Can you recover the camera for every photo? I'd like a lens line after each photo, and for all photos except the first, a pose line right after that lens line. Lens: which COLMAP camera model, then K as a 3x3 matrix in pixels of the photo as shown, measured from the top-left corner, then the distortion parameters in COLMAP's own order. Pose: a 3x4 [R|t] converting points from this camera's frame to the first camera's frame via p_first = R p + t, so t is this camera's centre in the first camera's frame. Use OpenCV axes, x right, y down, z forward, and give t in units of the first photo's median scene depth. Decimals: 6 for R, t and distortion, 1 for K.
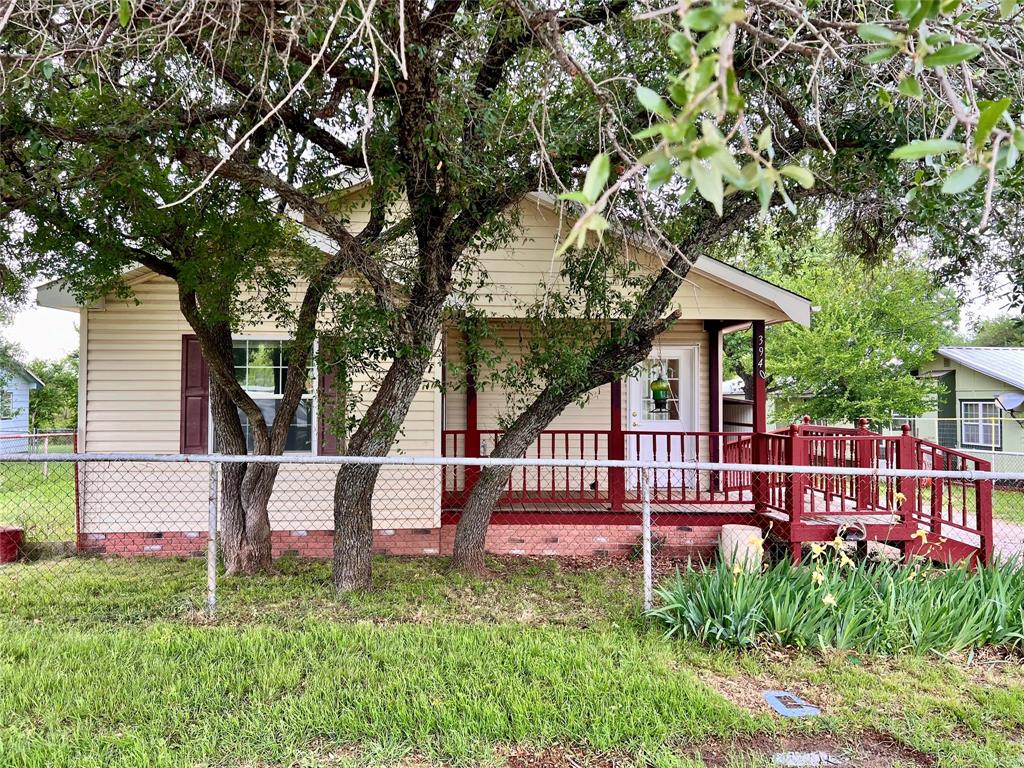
lens RADIAL K [[773.9, 0, 512.0], [0, 773.9, 384.0], [0, 0, 1]] dist [0.173277, -0.000026]
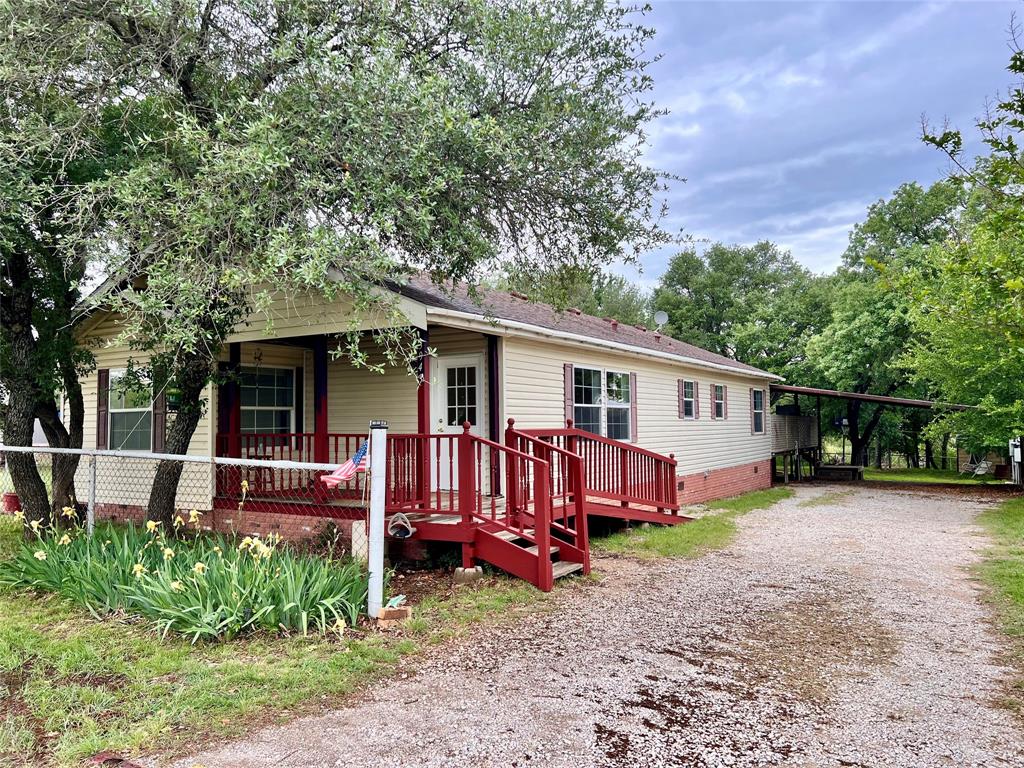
lens RADIAL K [[773.9, 0, 512.0], [0, 773.9, 384.0], [0, 0, 1]] dist [0.173277, -0.000026]
pose [[0.836207, -0.032037, -0.547477, 0.929823], [0.027878, 0.999485, -0.015906, 0.011410], [0.547705, -0.001962, 0.836669, 0.173814]]
